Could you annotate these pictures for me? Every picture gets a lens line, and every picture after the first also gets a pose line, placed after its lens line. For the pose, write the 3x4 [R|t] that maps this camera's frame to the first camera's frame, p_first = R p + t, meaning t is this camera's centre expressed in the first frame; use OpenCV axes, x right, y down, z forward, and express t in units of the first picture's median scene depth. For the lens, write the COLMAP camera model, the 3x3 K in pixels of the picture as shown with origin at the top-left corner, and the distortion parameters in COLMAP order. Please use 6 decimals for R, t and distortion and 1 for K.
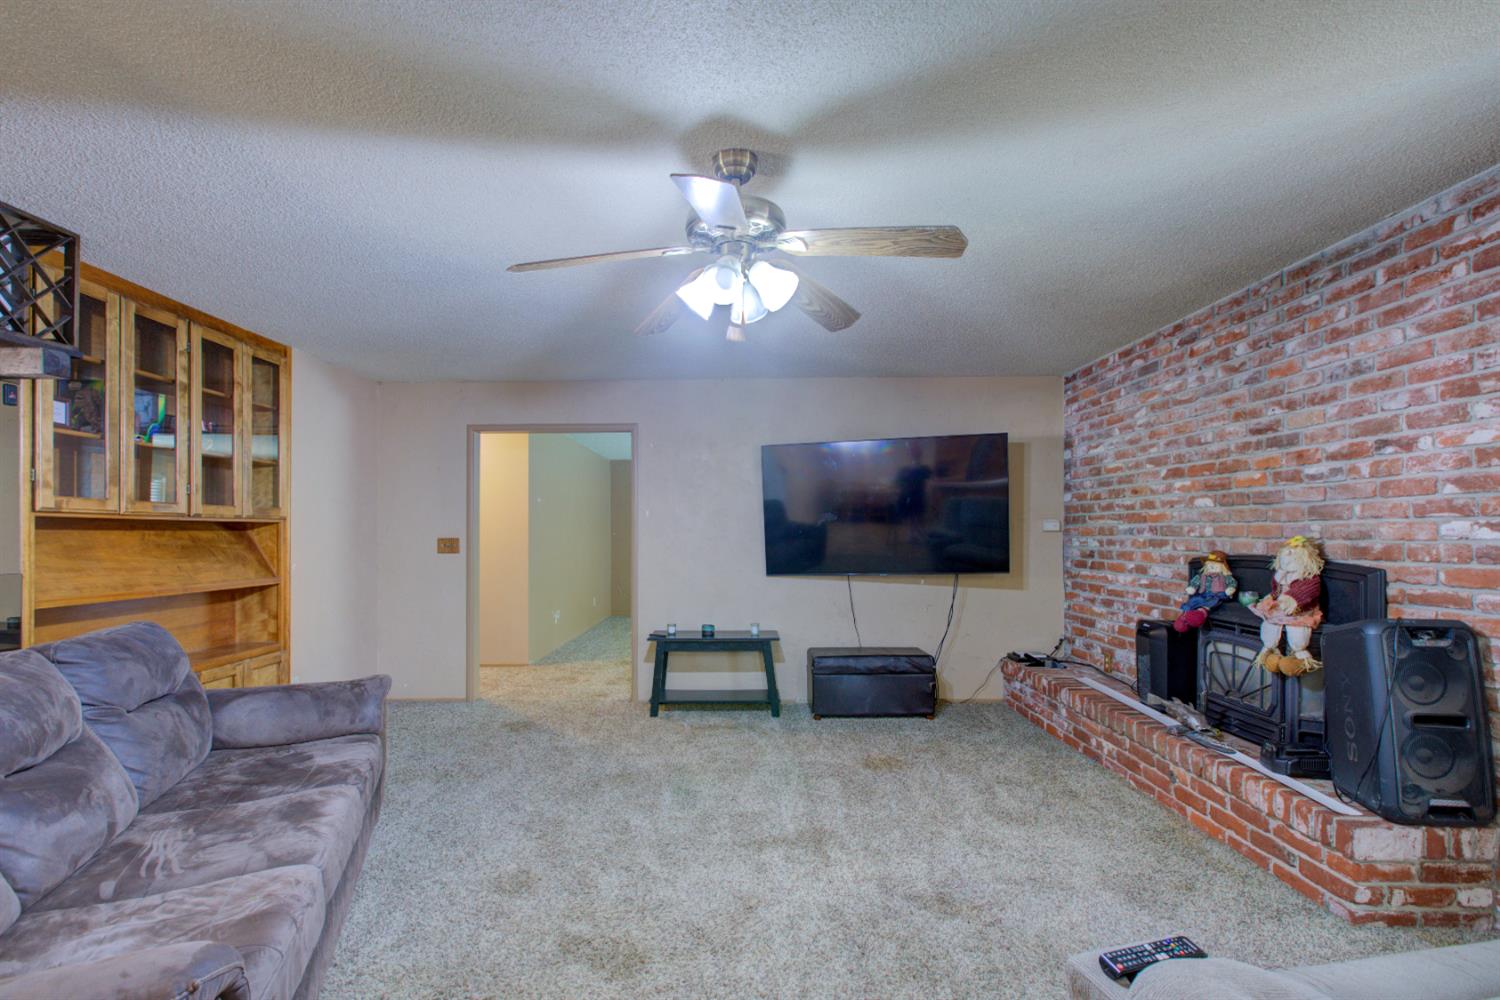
lens RADIAL K [[695.1, 0, 745.9], [0, 695.1, 532.3], [0, 0, 1]] dist [-0.007629, 0.003566]
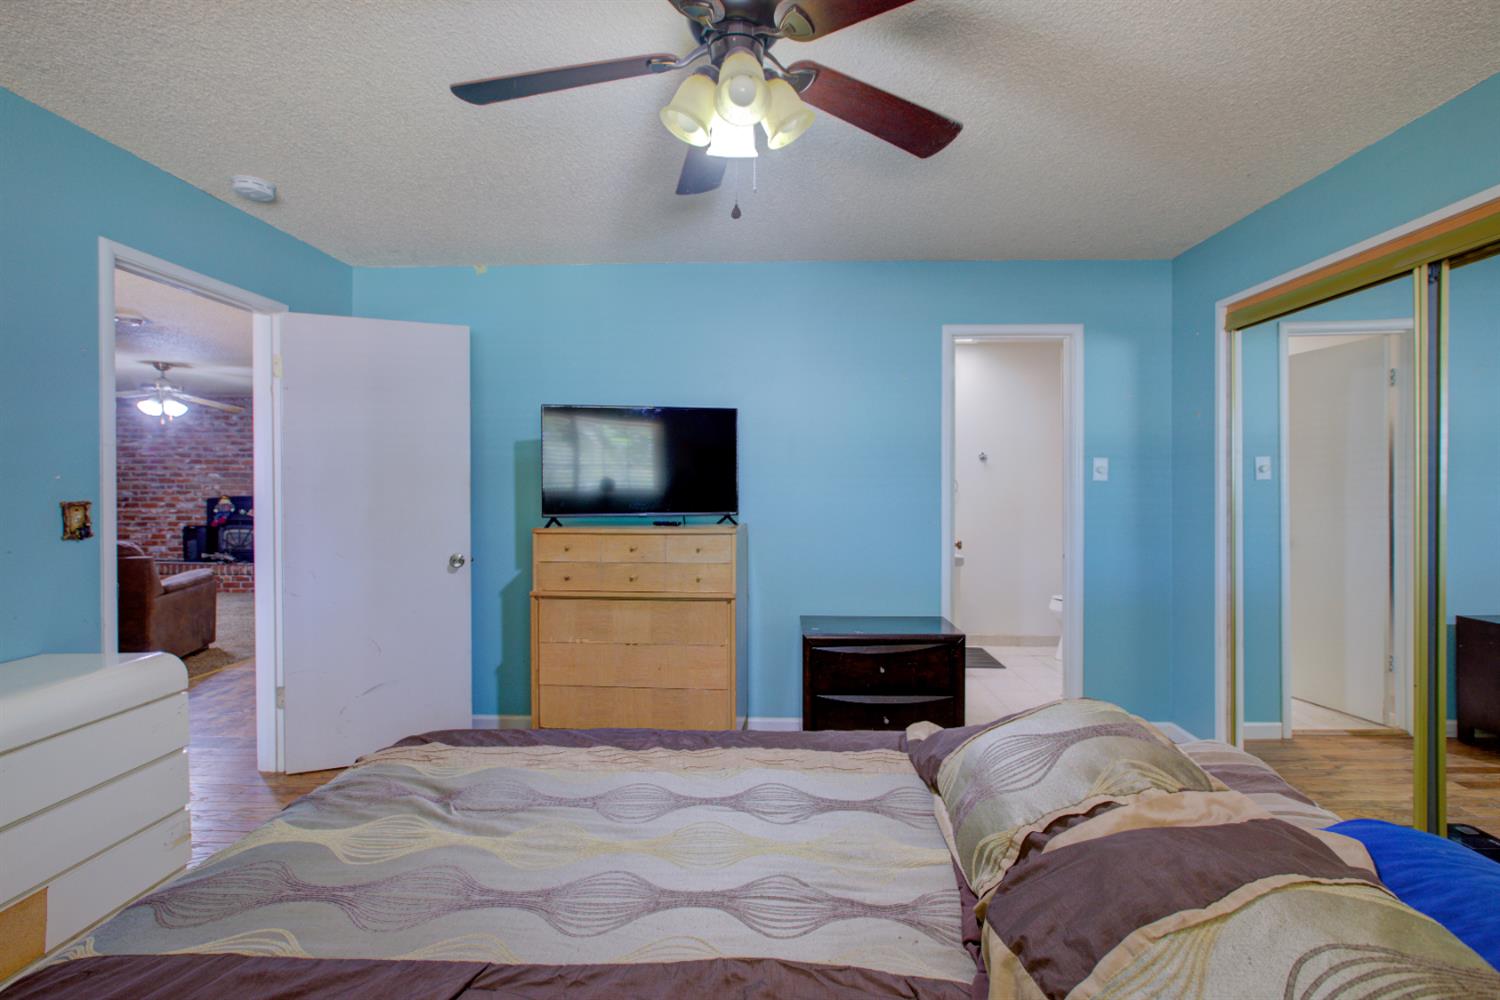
lens RADIAL K [[695.1, 0, 752.8], [0, 695.1, 487.2], [0, 0, 1]] dist [-0.007629, 0.003566]
pose [[0.043960, -0.007834, 0.999003, -1.550303], [0.000086, 0.999969, 0.007838, -0.018446], [-0.999033, -0.000259, 0.043959, -0.915111]]
